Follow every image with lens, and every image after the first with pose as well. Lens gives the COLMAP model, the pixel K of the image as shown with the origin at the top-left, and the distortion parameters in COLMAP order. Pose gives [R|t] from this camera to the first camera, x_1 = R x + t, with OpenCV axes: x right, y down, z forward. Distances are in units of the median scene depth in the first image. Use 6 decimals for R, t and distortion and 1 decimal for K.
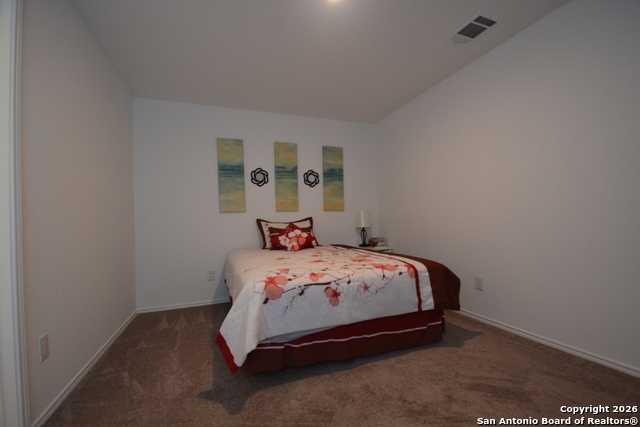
lens RADIAL K [[282.0, 0, 329.1], [0, 282.0, 217.8], [0, 0, 1]] dist [0.016641, -0.022380]
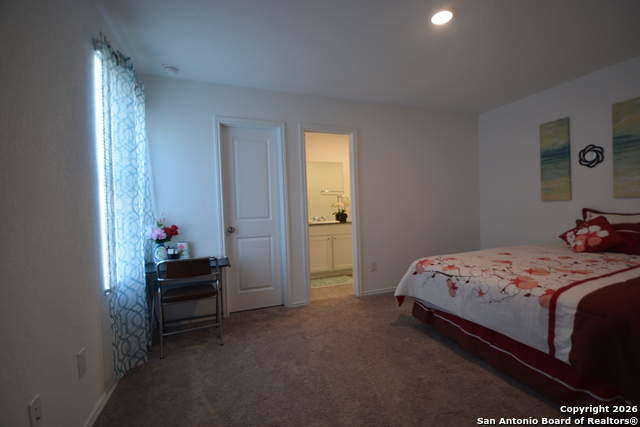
lens RADIAL K [[282.0, 0, 329.1], [0, 282.0, 217.8], [0, 0, 1]] dist [0.016641, -0.022380]
pose [[-0.011220, 0.058933, -0.998199, 0.604587], [0.045942, 0.997238, 0.058360, -0.052511], [0.998881, -0.045204, -0.013896, 0.272556]]
